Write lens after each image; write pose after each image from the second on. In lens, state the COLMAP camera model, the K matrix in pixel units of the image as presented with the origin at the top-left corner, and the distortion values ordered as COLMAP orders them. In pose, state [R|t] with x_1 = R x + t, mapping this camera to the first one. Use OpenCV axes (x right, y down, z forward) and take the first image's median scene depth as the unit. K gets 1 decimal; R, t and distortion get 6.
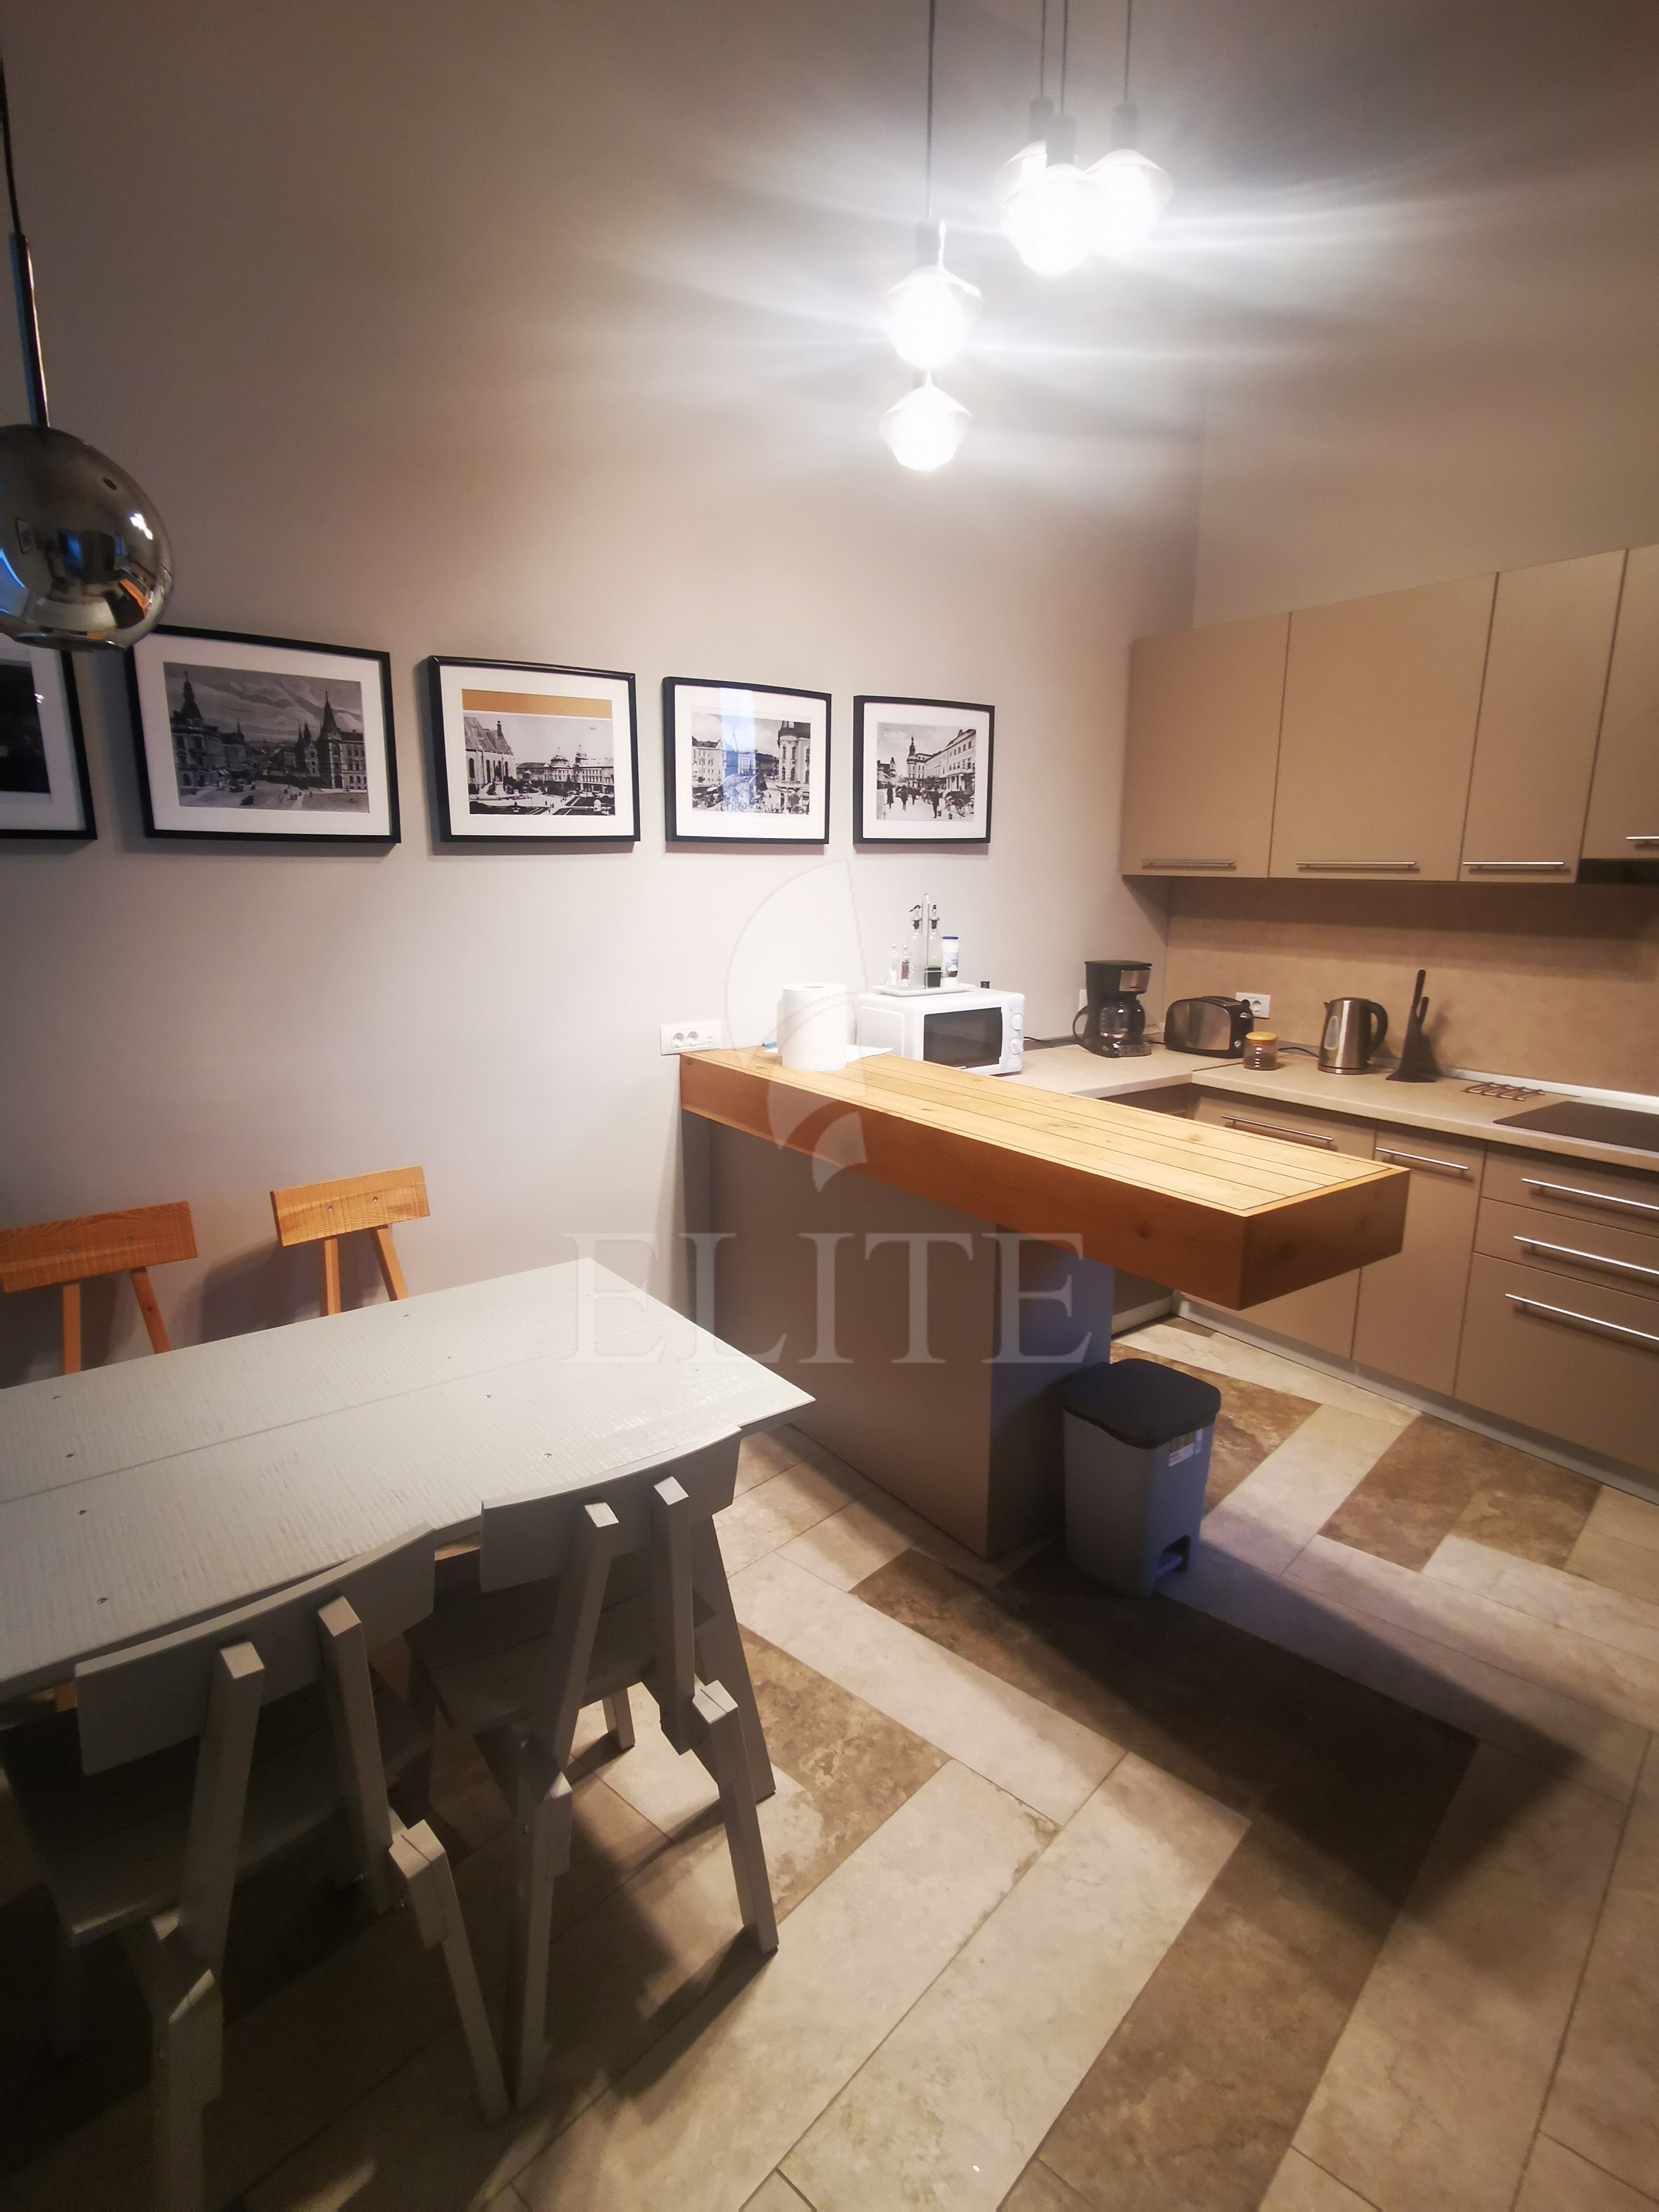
lens RADIAL K [[1156.6, 0, 827.0], [0, 1156.6, 1118.1], [0, 0, 1]] dist [0.008343, -0.003524]
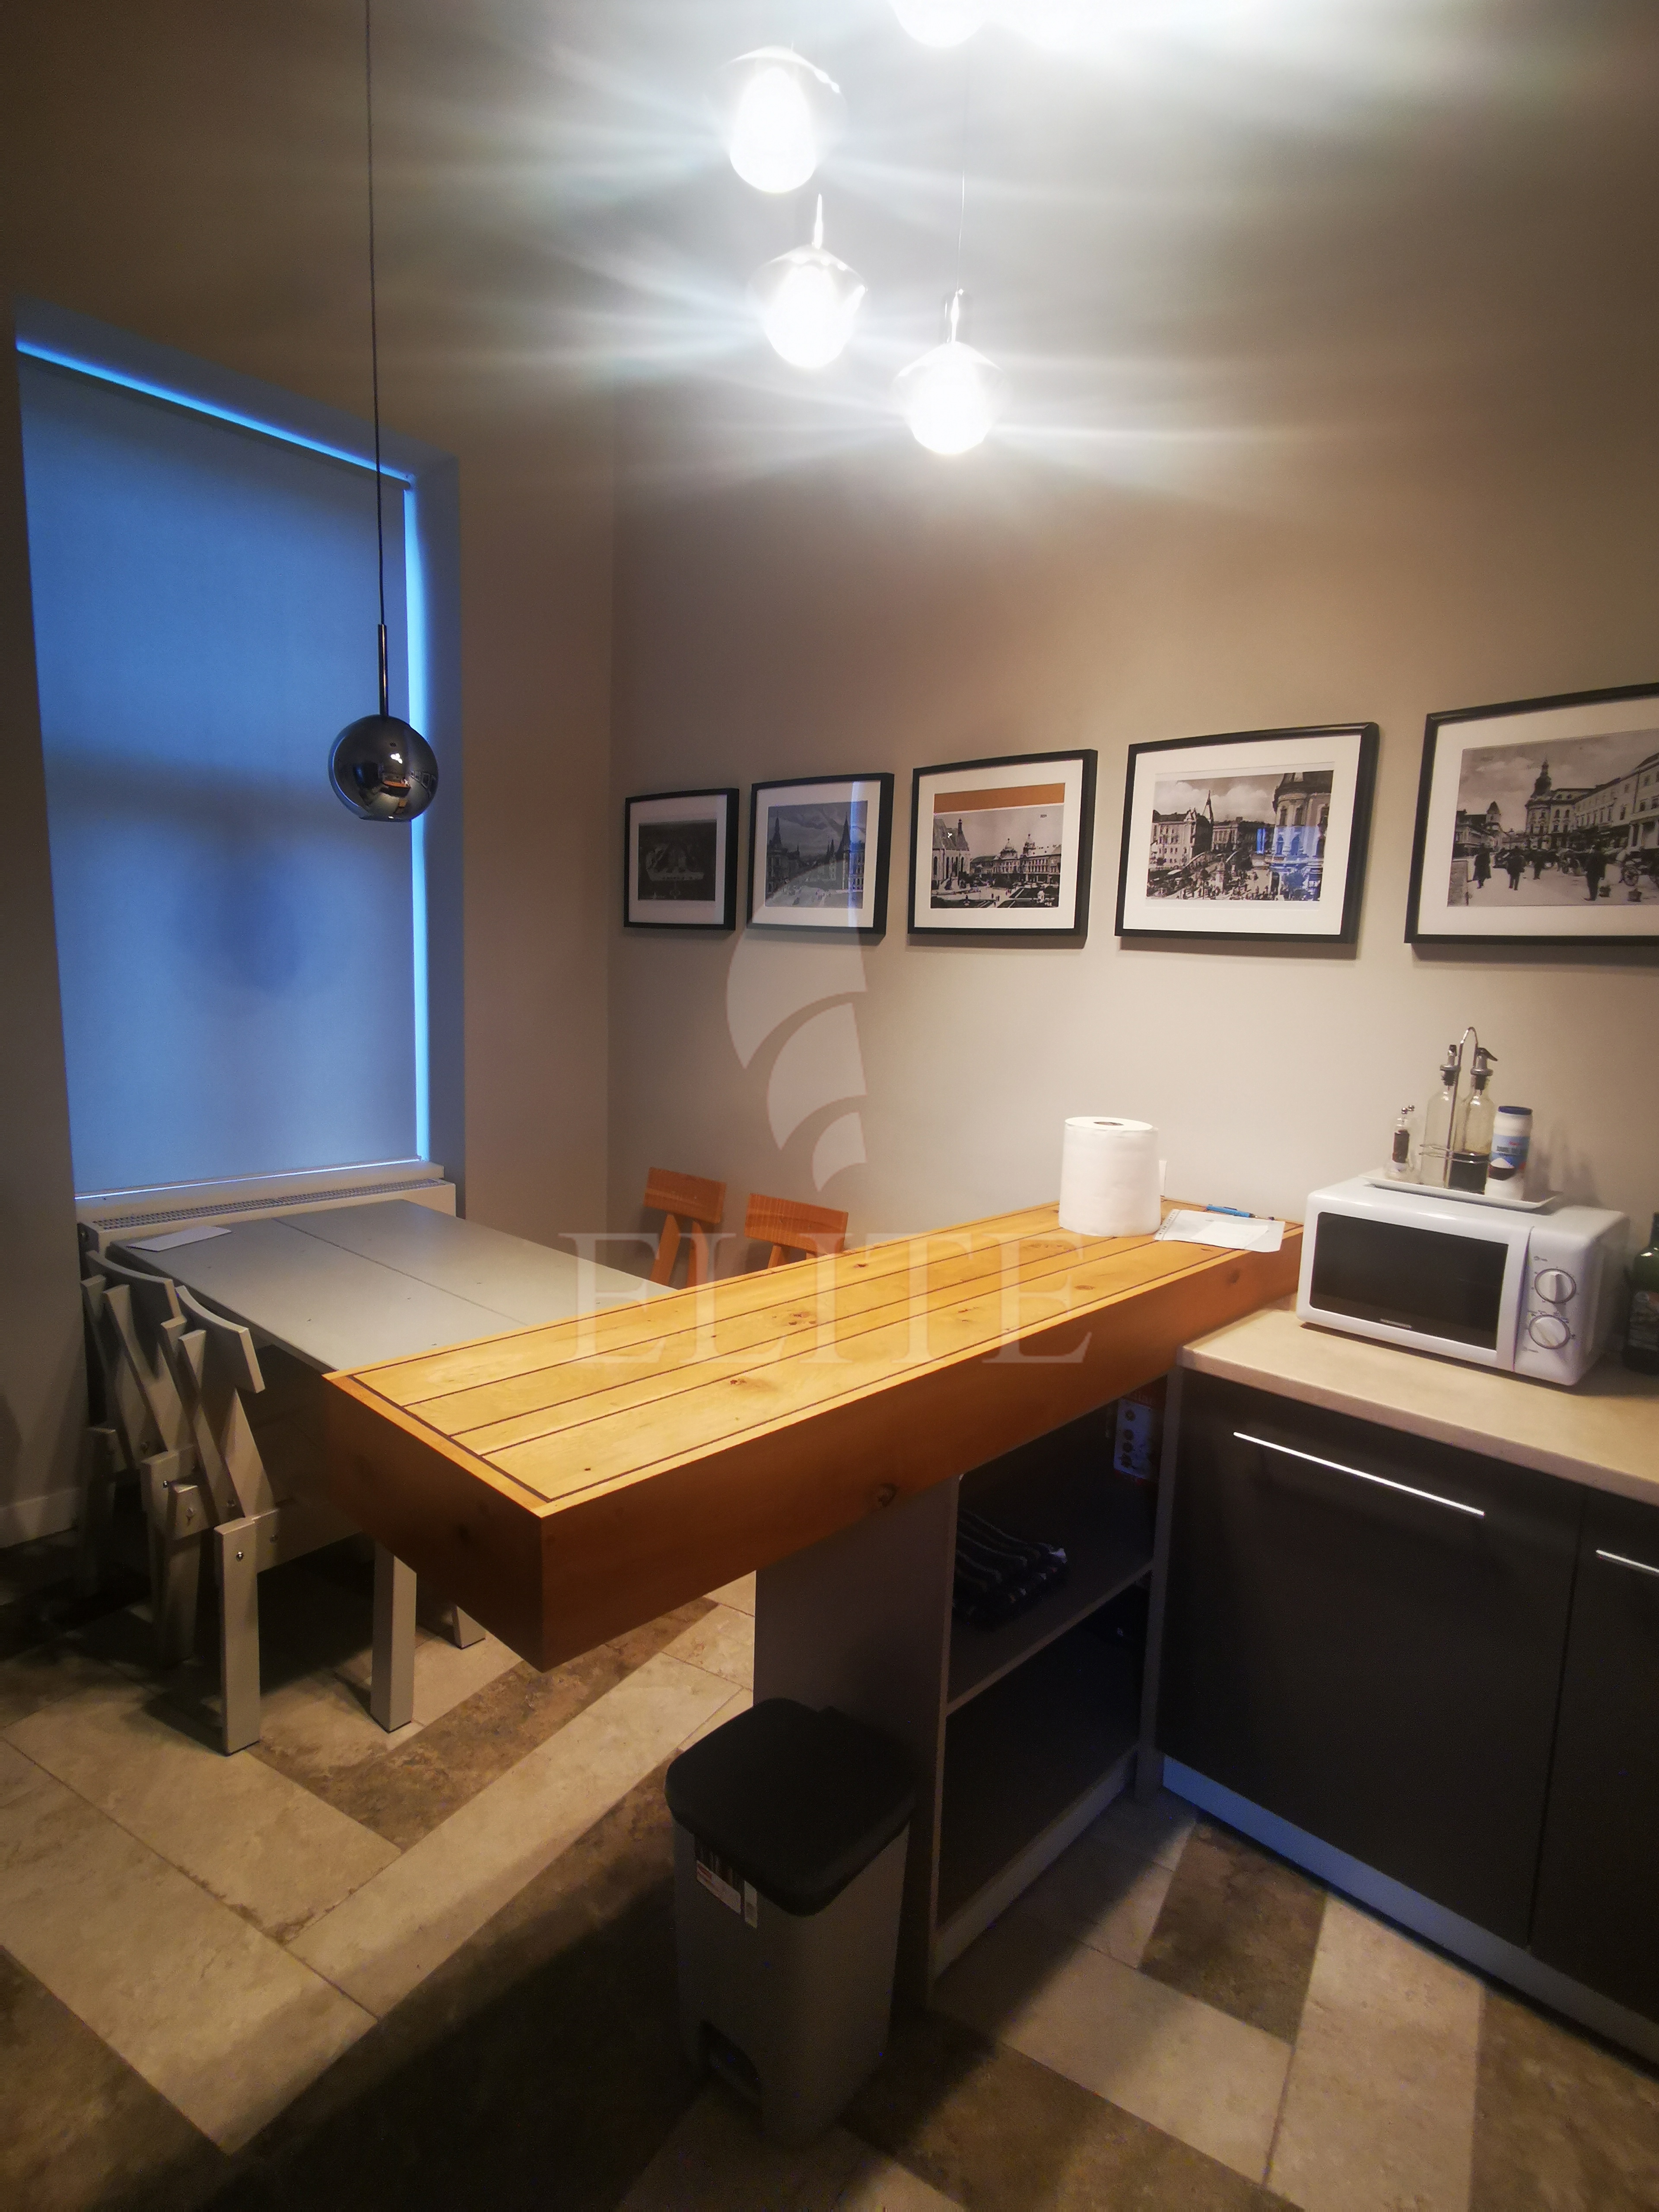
lens RADIAL K [[1156.6, 0, 834.7], [0, 1156.6, 1113.3], [0, 0, 1]] dist [0.008343, -0.003524]
pose [[0.194753, 0.147044, -0.969768, 0.635865], [-0.251045, 0.963239, 0.095638, -0.136354], [0.948181, 0.224830, 0.224509, 0.613293]]
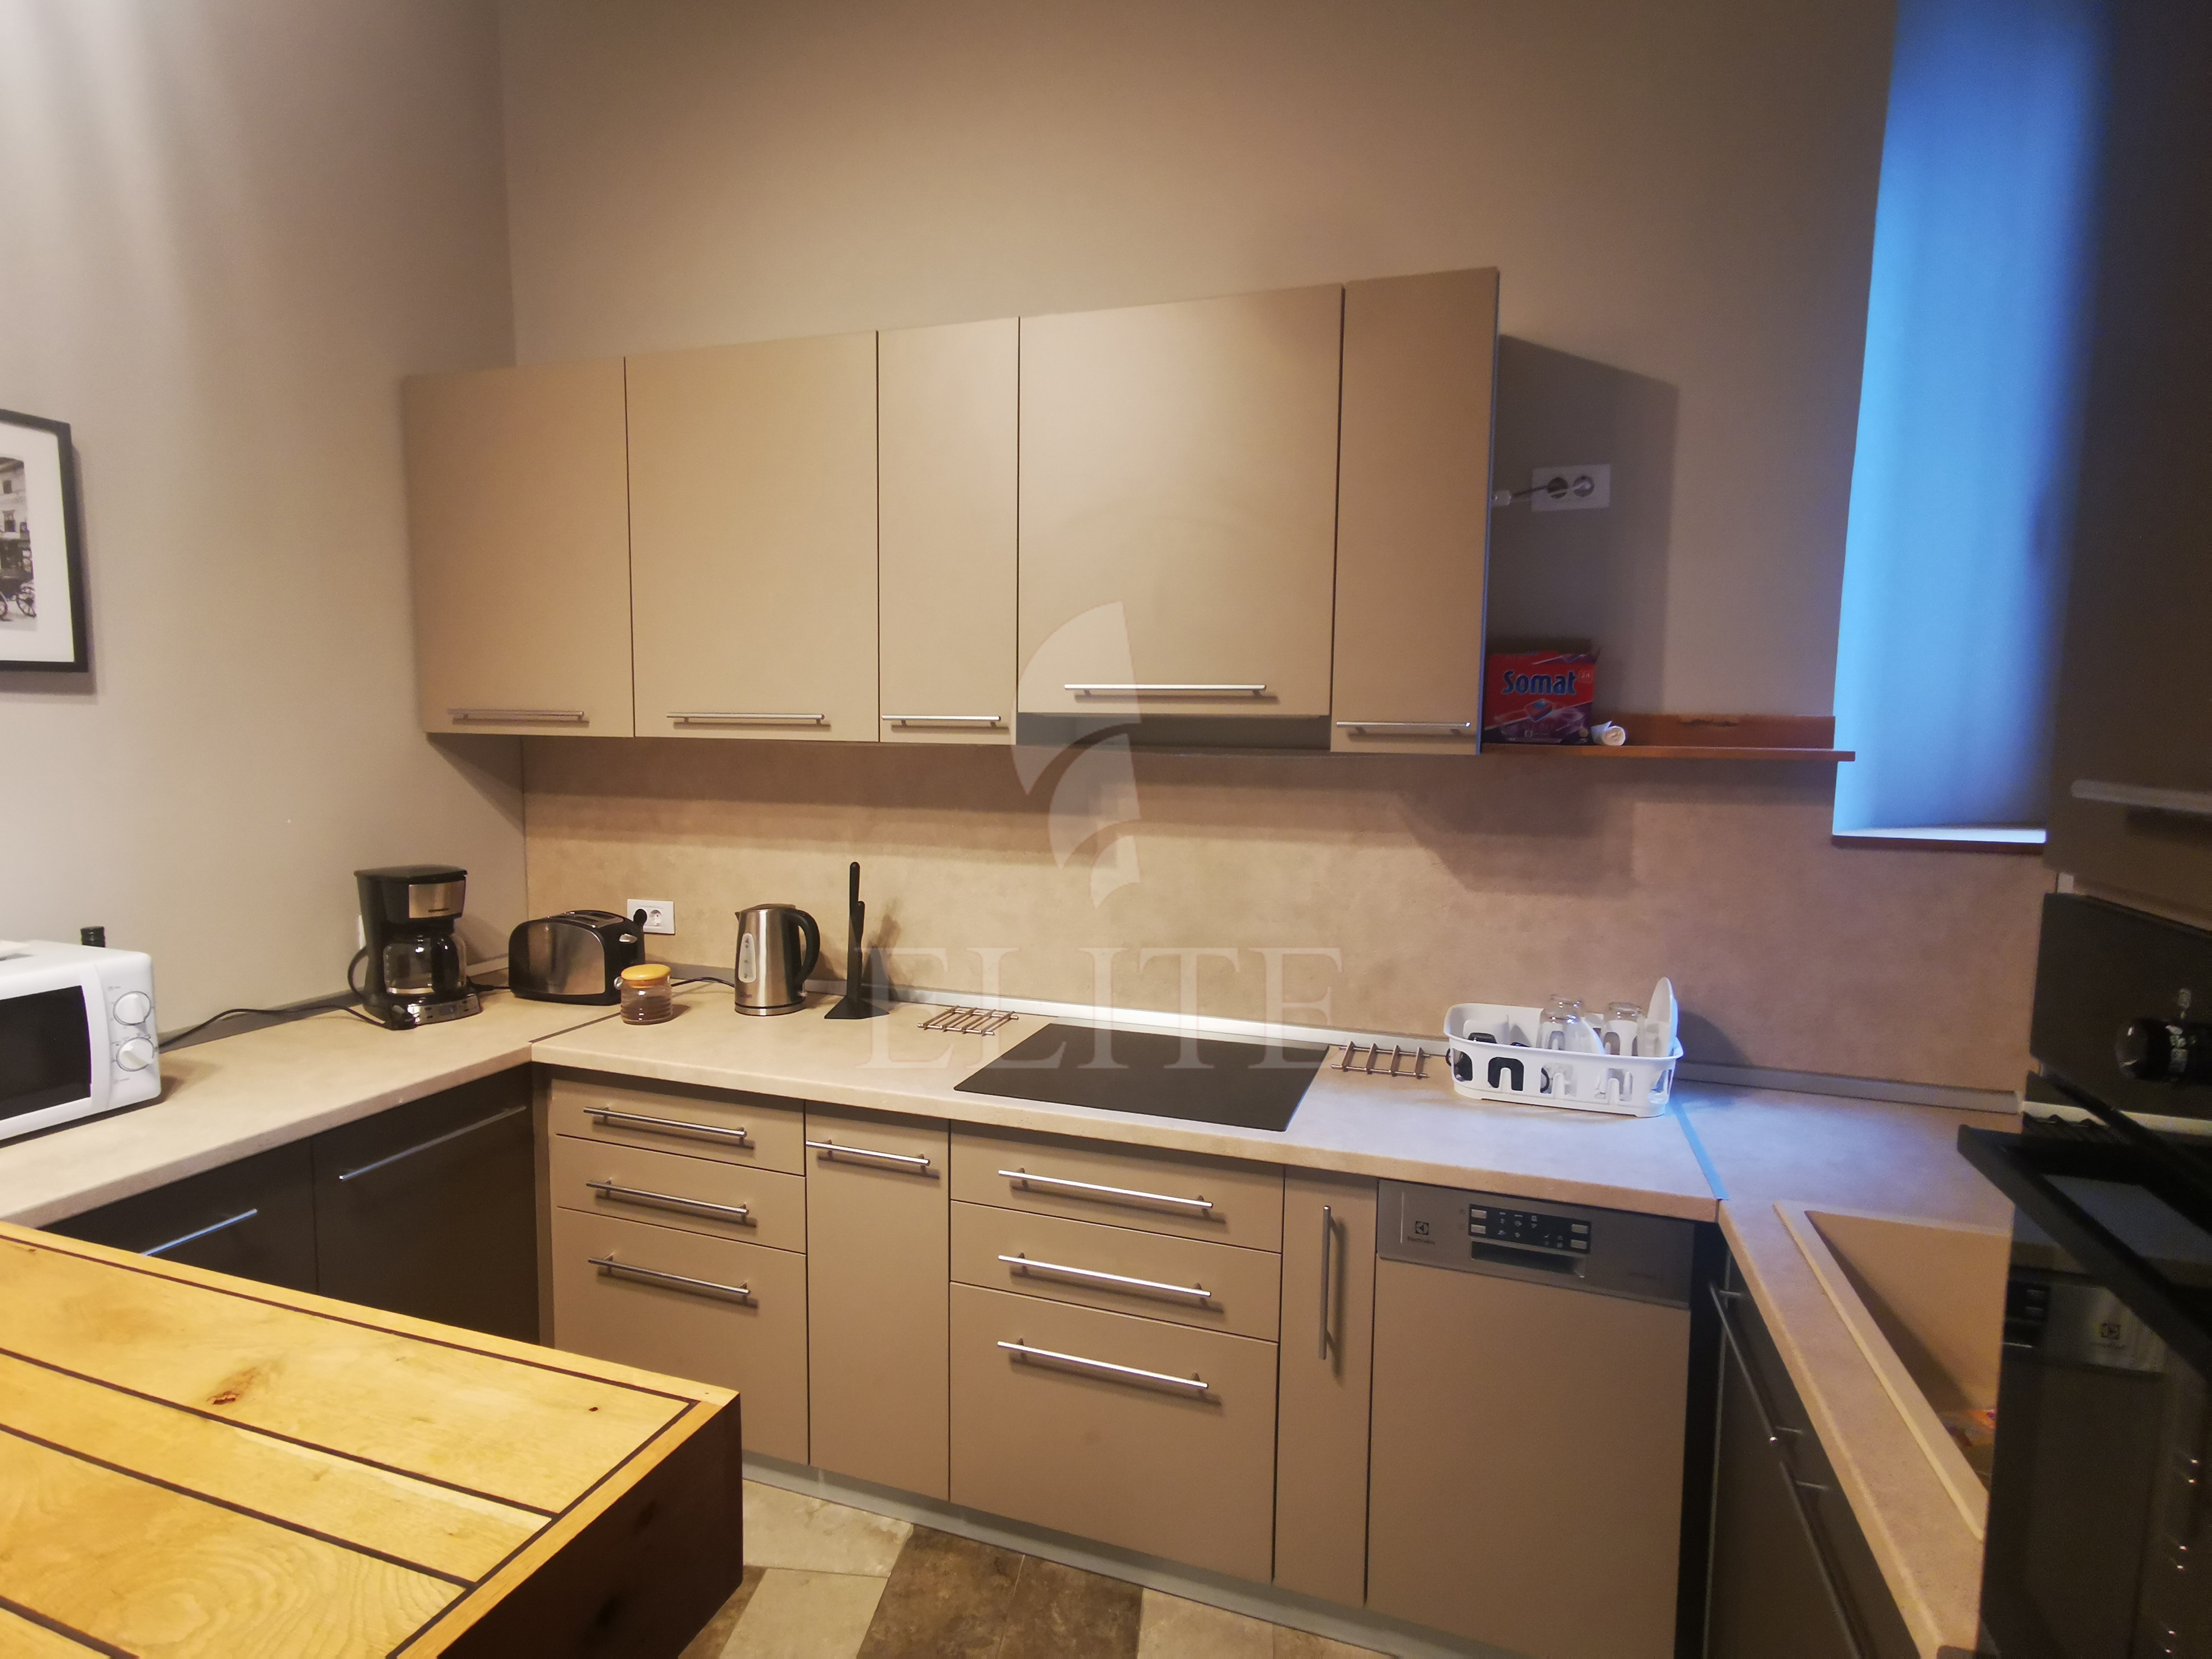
lens RADIAL K [[1156.6, 0, 1103.7], [0, 1156.6, 833.0], [0, 0, 1]] dist [0.008343, -0.003524]
pose [[0.812734, -0.047020, 0.580734, 0.236523], [0.118780, 0.989177, -0.086141, -0.069783], [-0.570398, 0.138989, 0.809523, 0.346477]]
